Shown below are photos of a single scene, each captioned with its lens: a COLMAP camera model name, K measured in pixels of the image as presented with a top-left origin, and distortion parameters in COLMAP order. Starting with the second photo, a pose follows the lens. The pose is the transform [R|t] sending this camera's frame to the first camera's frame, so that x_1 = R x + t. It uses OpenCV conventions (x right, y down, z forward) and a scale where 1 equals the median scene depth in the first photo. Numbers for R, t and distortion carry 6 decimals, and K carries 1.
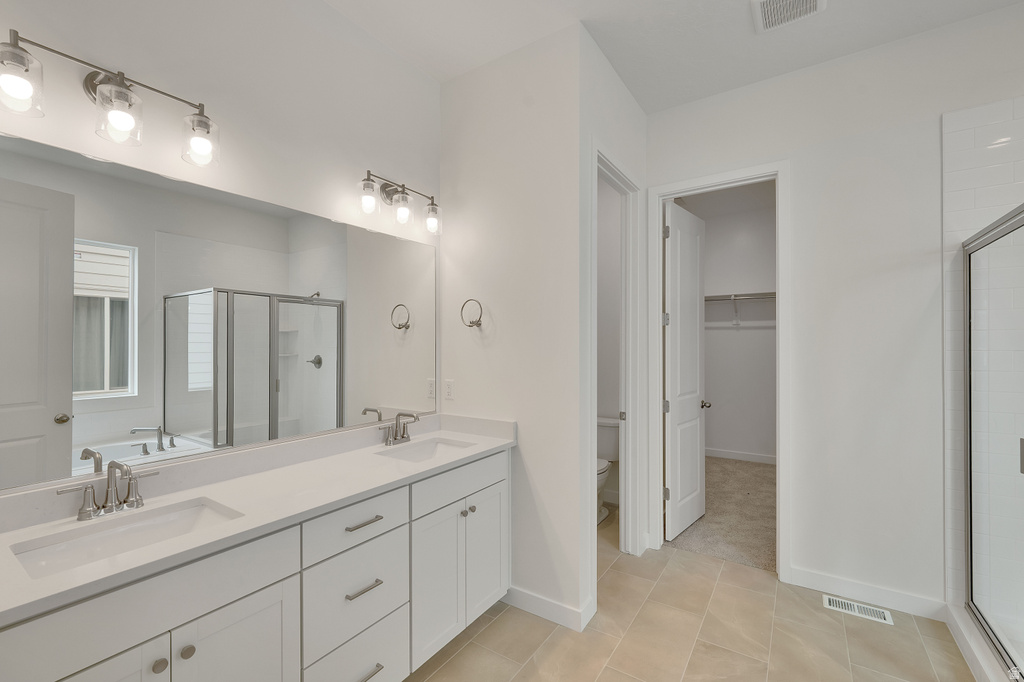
lens RADIAL K [[431.8, 0, 513.2], [0, 431.8, 346.1], [0, 0, 1]] dist [-0.001173, 0.000414]
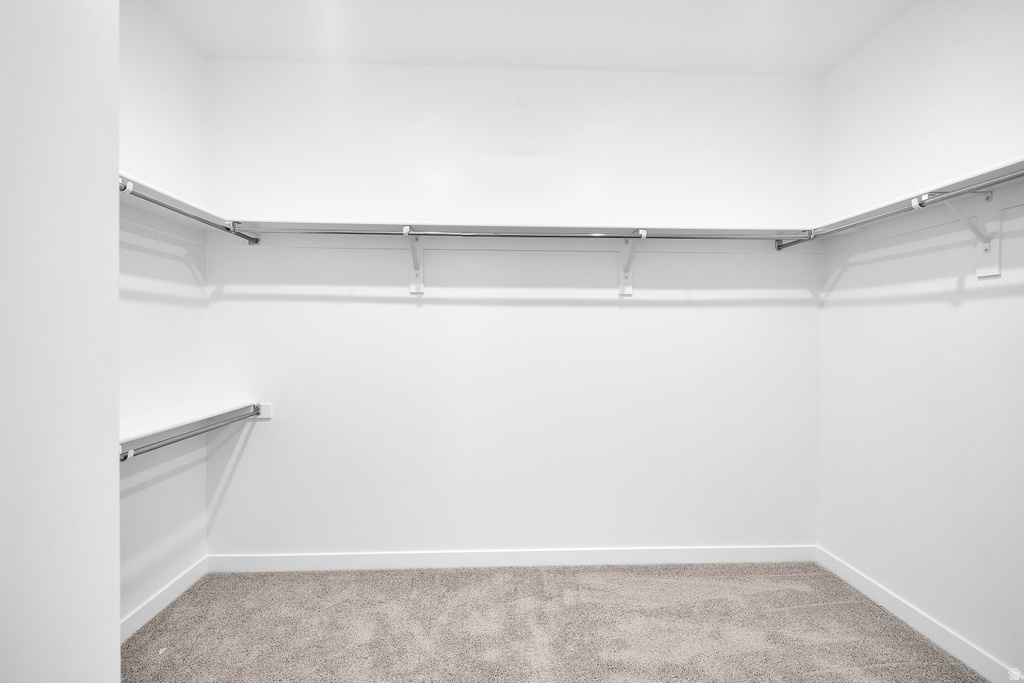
lens RADIAL K [[431.8, 0, 512.5], [0, 431.8, 340.8], [0, 0, 1]] dist [-0.001173, 0.000414]
pose [[0.804008, -0.001536, 0.594617, 0.419584], [-0.007659, 0.999887, 0.012939, -0.004036], [-0.594570, -0.014958, 0.803905, 0.724885]]
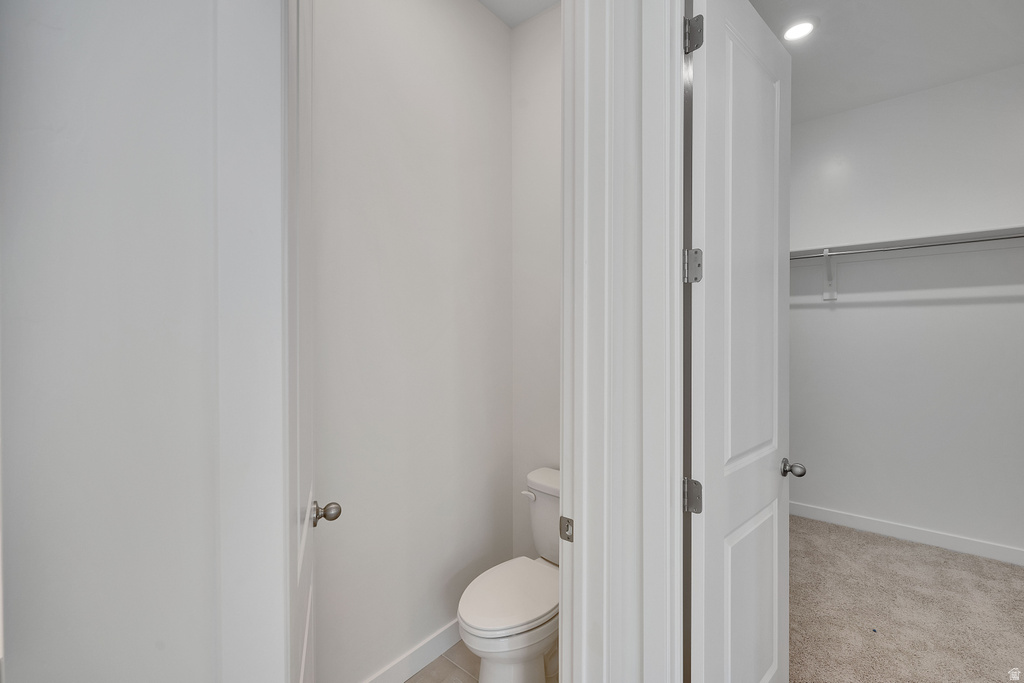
lens RADIAL K [[431.8, 0, 513.2], [0, 431.8, 339.3], [0, 0, 1]] dist [-0.001173, 0.000414]
pose [[0.994770, -0.000490, -0.102143, 0.183570], [0.001553, 0.999945, 0.010332, -0.001614], [0.102132, -0.010437, 0.994716, 0.473067]]
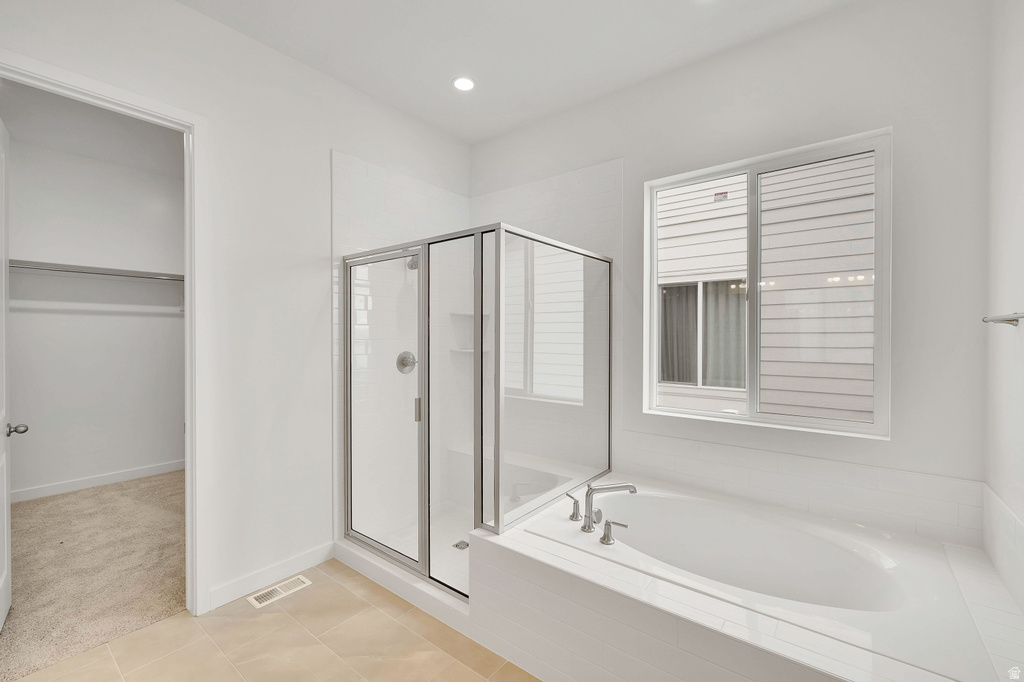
lens RADIAL K [[431.8, 0, 514.7], [0, 431.8, 339.3], [0, 0, 1]] dist [-0.001173, 0.000414]
pose [[0.075551, -0.009732, 0.997094, -0.108032], [-0.003702, 0.999943, 0.010040, -0.003707], [-0.997135, -0.004450, 0.075511, 0.206019]]
